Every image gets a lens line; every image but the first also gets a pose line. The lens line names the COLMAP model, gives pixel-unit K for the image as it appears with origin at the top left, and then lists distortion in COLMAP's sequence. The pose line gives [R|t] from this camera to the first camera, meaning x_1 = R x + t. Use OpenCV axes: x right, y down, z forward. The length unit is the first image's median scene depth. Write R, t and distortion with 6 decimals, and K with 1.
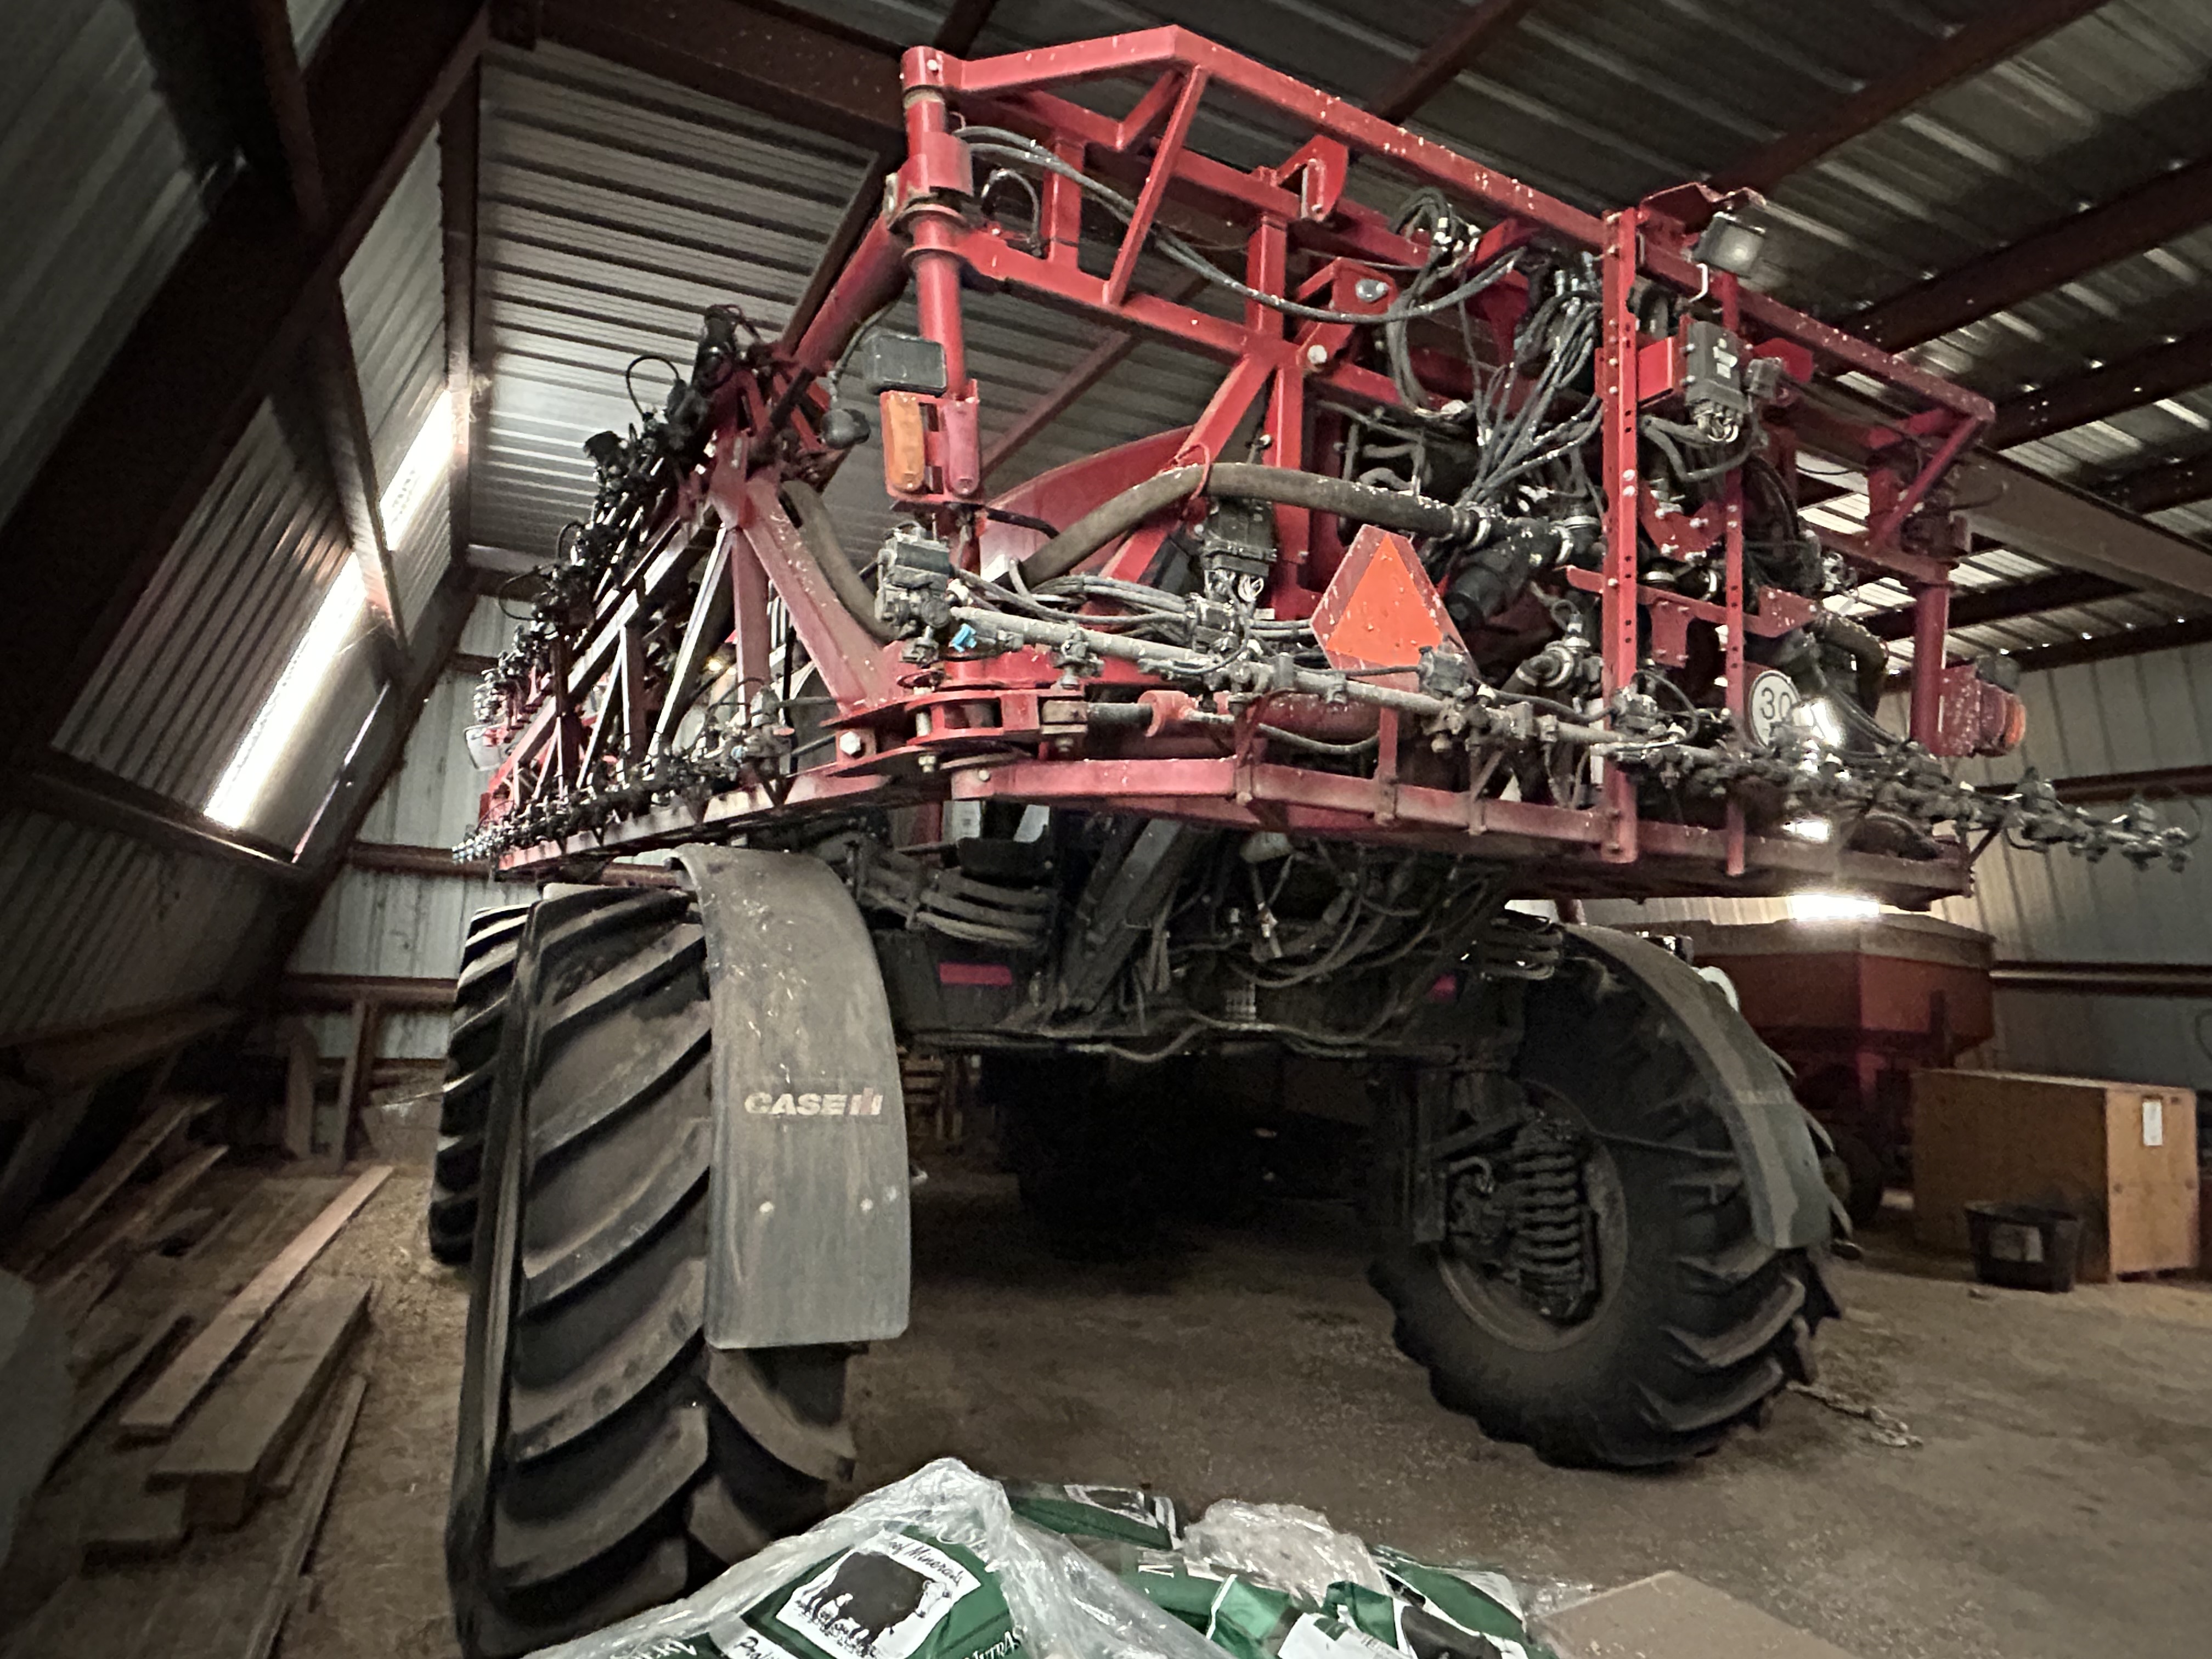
lens RADIAL K [[1256.0, 0, 1105.4], [0, 1256.0, 826.9], [0, 0, 1]] dist [-0.003808, -0.002259]
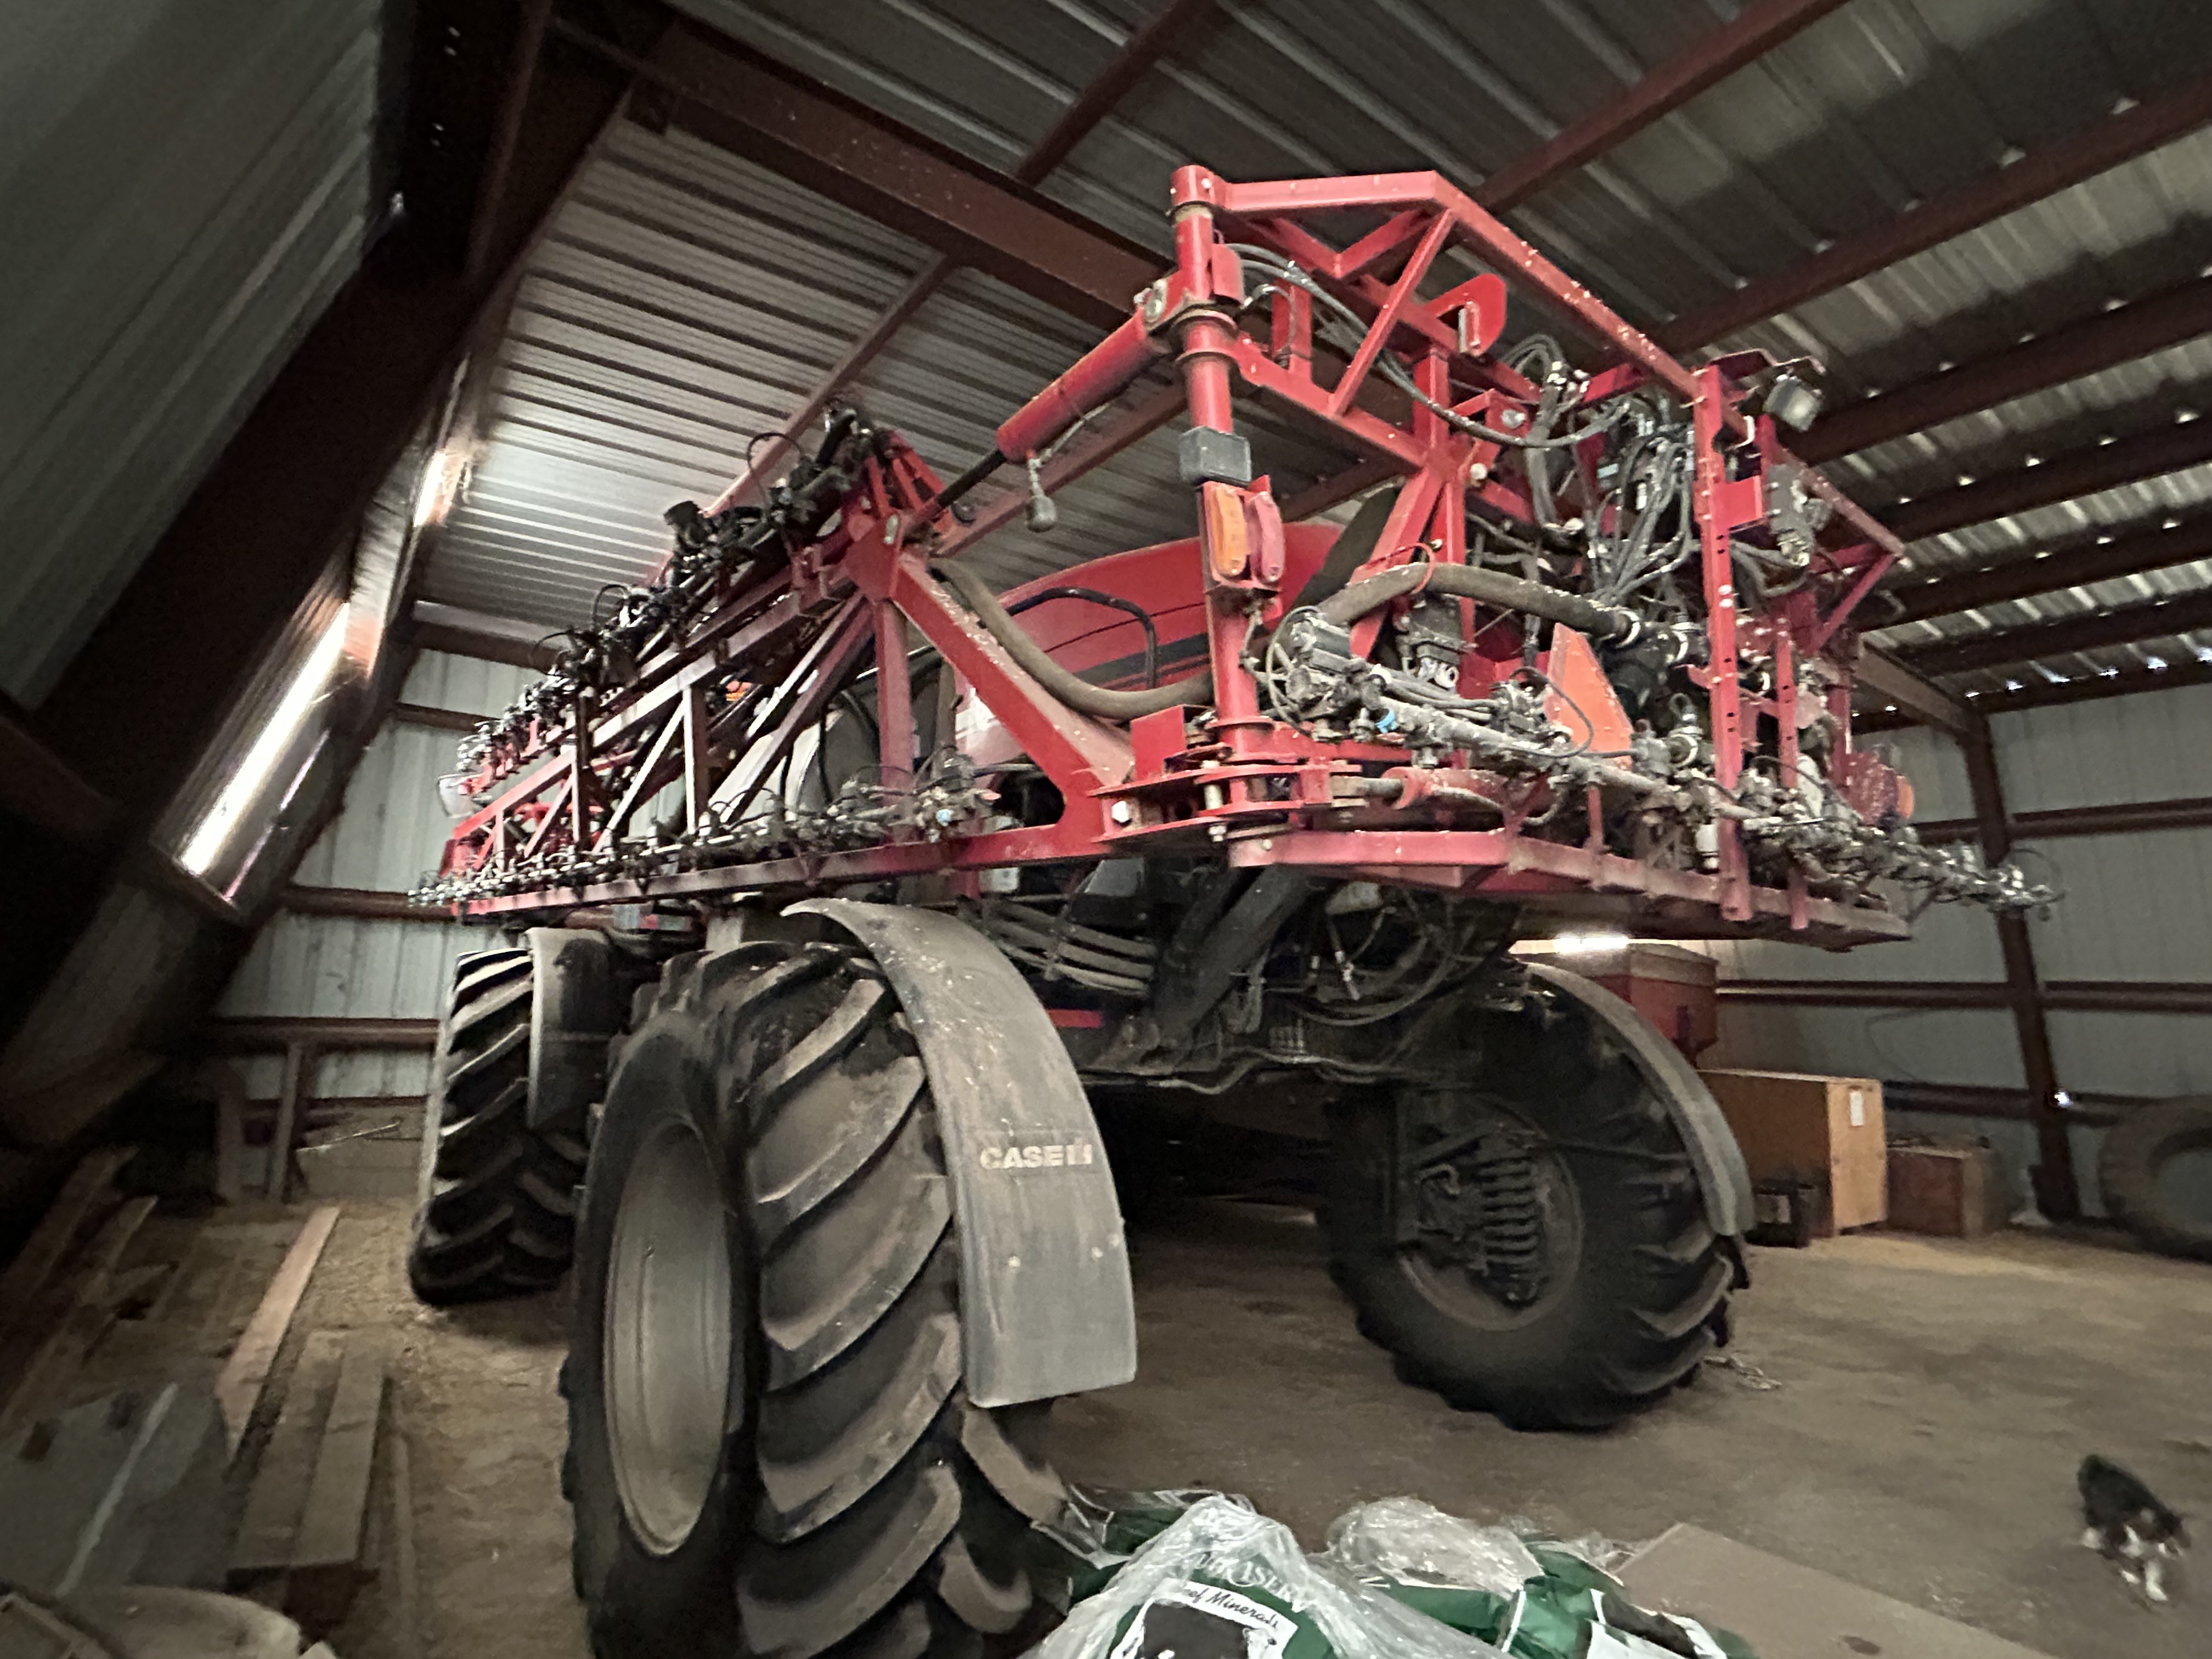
lens RADIAL K [[1085.2, 0, 1102.9], [0, 1085.2, 833.4], [0, 0, 1]] dist [-0.007073, 0.000912]
pose [[0.987042, 0.008118, 0.160256, -0.262182], [-0.003142, 0.999506, -0.031277, -0.014686], [-0.160430, 0.030368, 0.986580, 0.080337]]
